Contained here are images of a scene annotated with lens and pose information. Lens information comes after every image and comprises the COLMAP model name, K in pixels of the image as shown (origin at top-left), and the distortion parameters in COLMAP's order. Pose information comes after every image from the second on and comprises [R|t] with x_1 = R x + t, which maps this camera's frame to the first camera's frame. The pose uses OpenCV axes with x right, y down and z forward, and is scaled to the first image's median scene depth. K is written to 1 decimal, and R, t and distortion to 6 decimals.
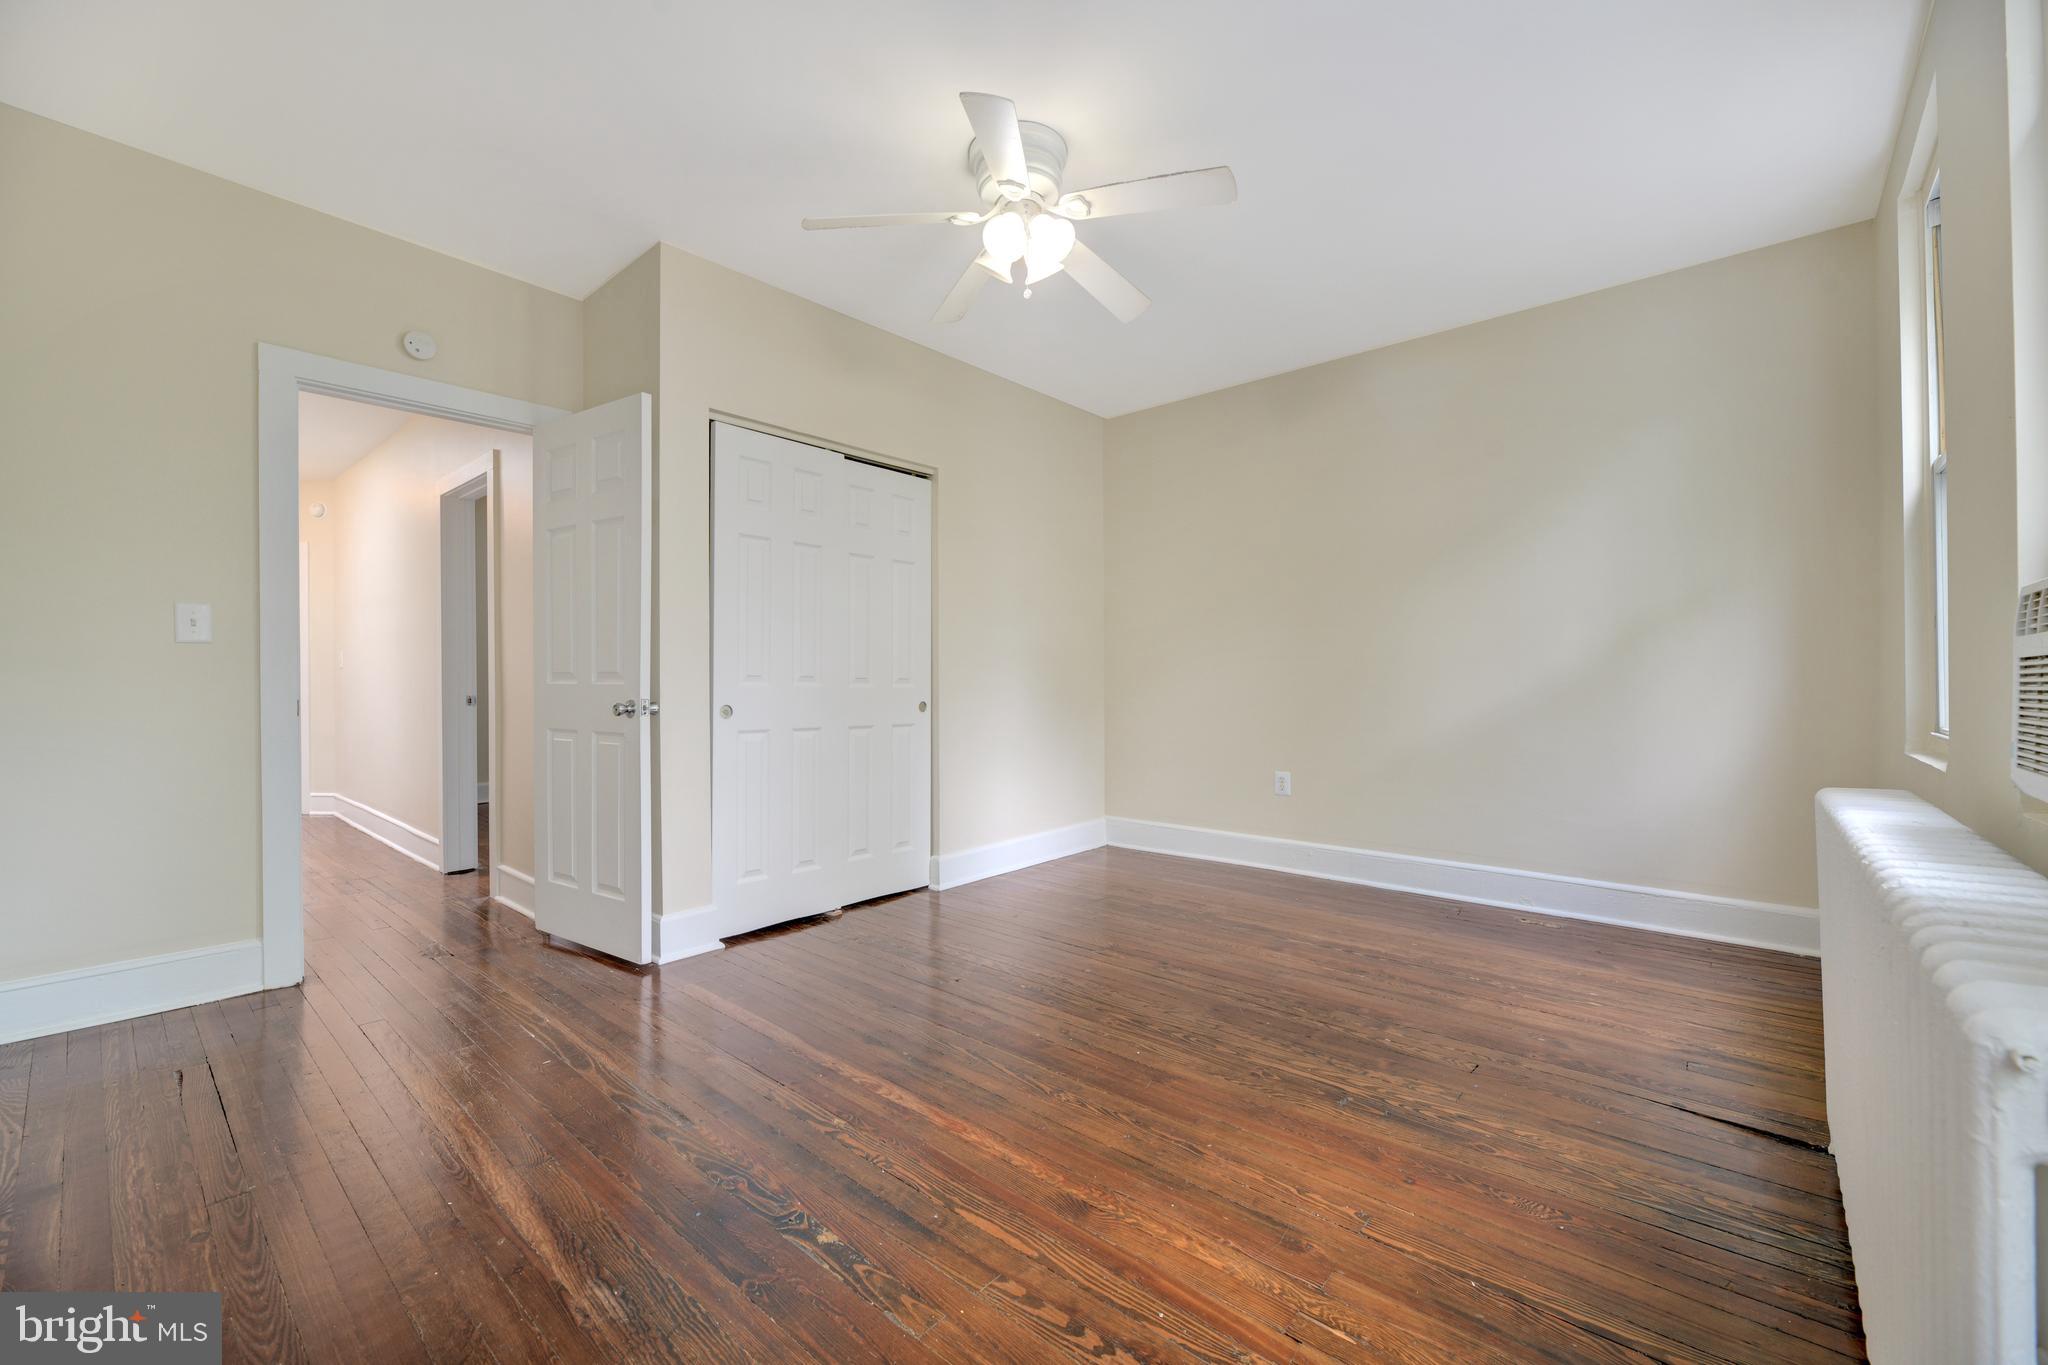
lens RADIAL K [[832.2, 0, 1024.8], [0, 832.2, 682.7], [0, 0, 1]] dist [-0.001992, -0.002866]
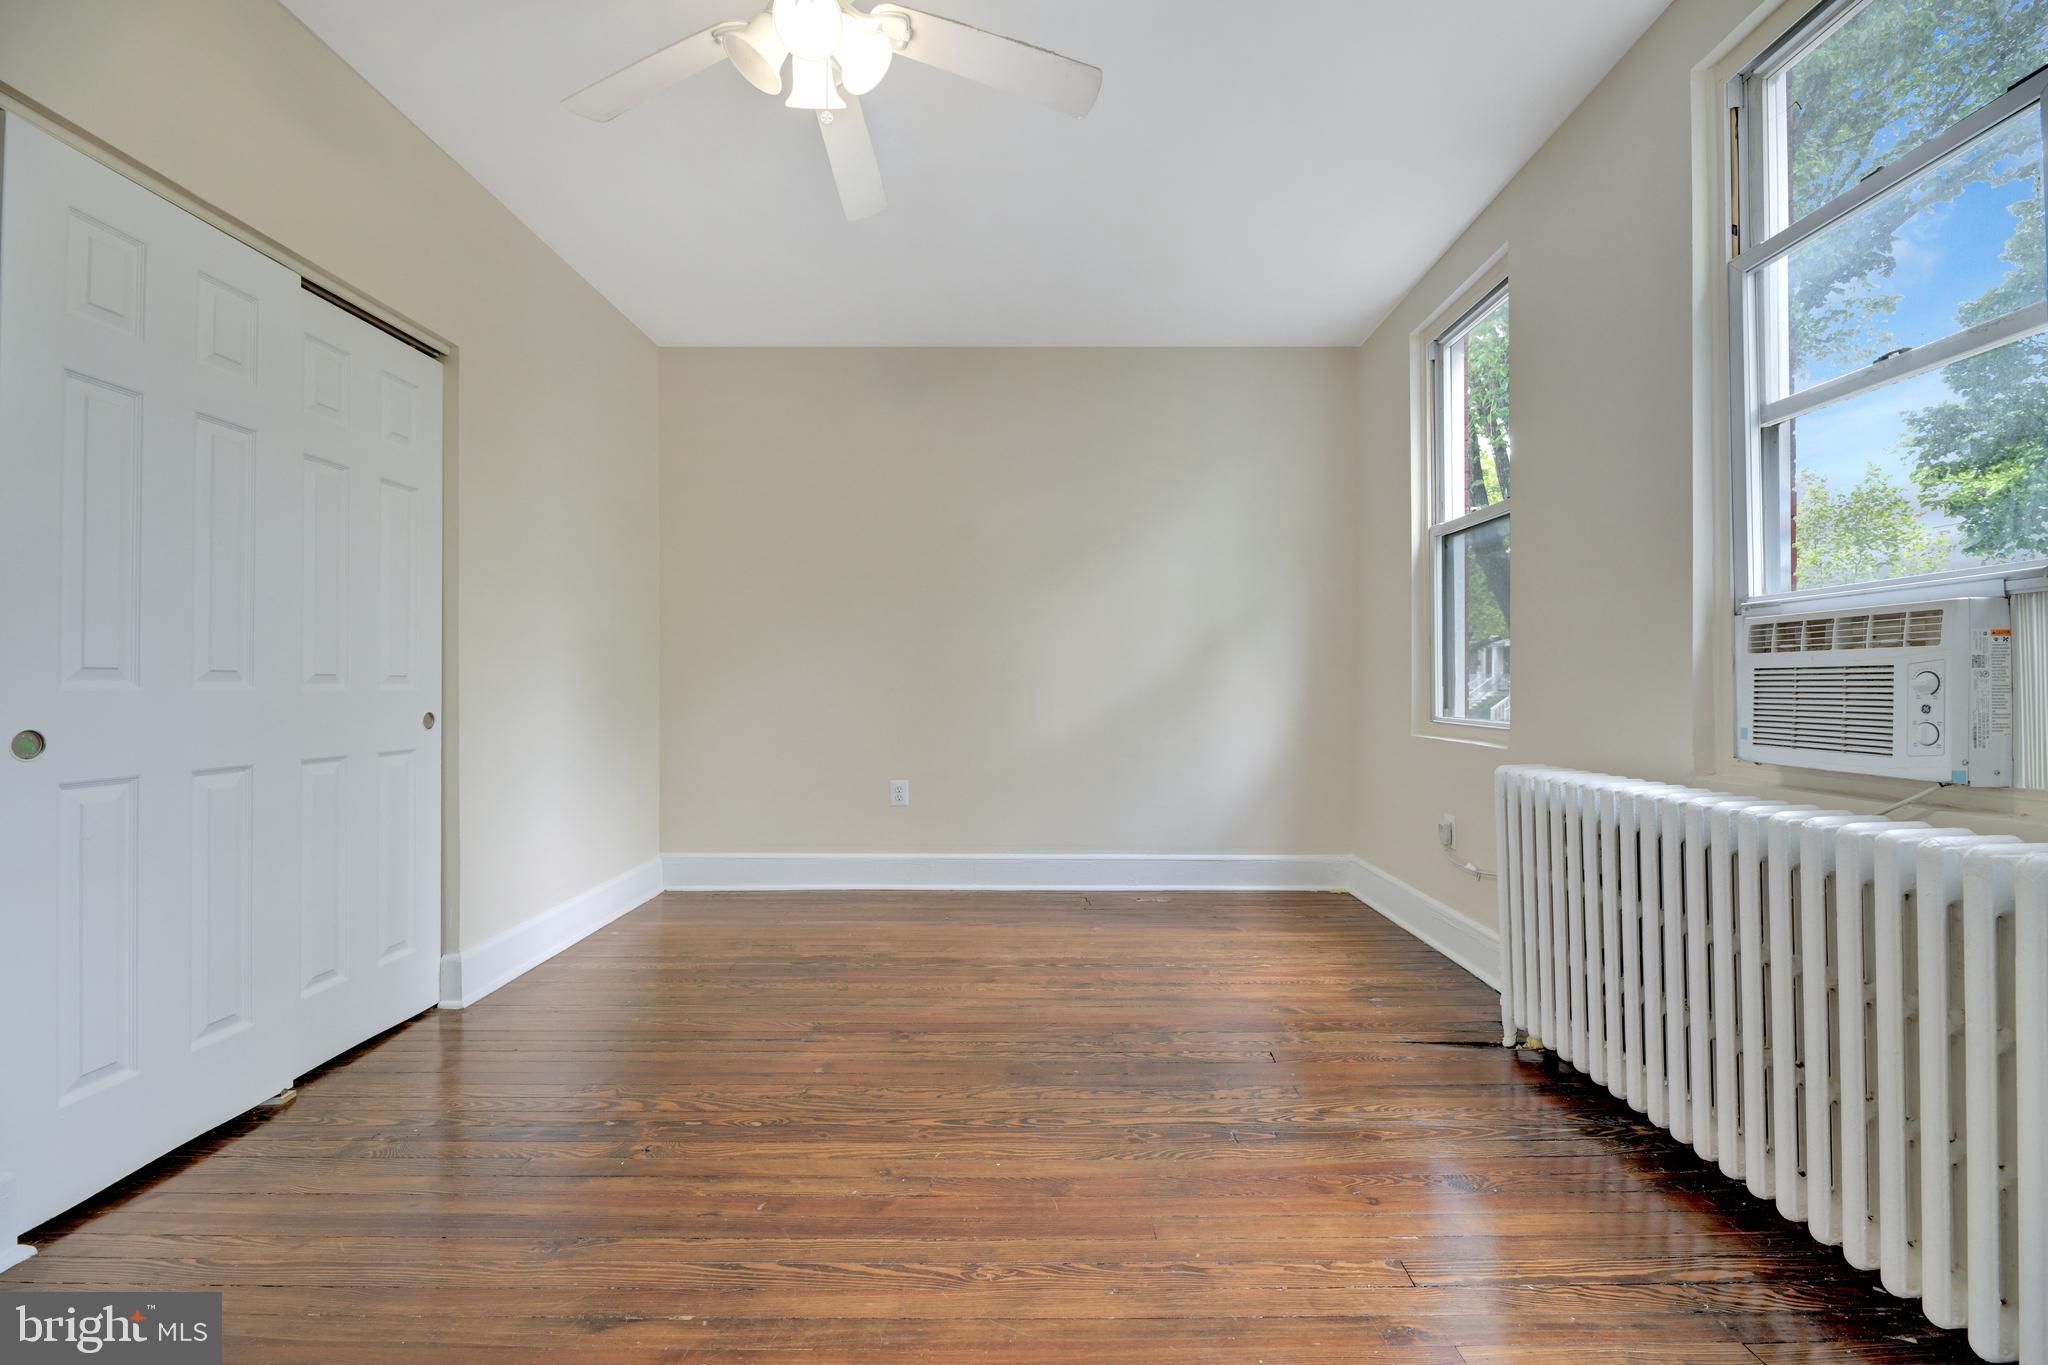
lens RADIAL K [[832.2, 0, 1032.7], [0, 832.2, 681.5], [0, 0, 1]] dist [-0.001992, -0.002866]
pose [[0.744146, 0.002954, 0.668011, -0.289727], [-0.002495, 0.999996, -0.001642, -0.000704], [-0.668013, -0.000445, 0.744150, 0.331769]]
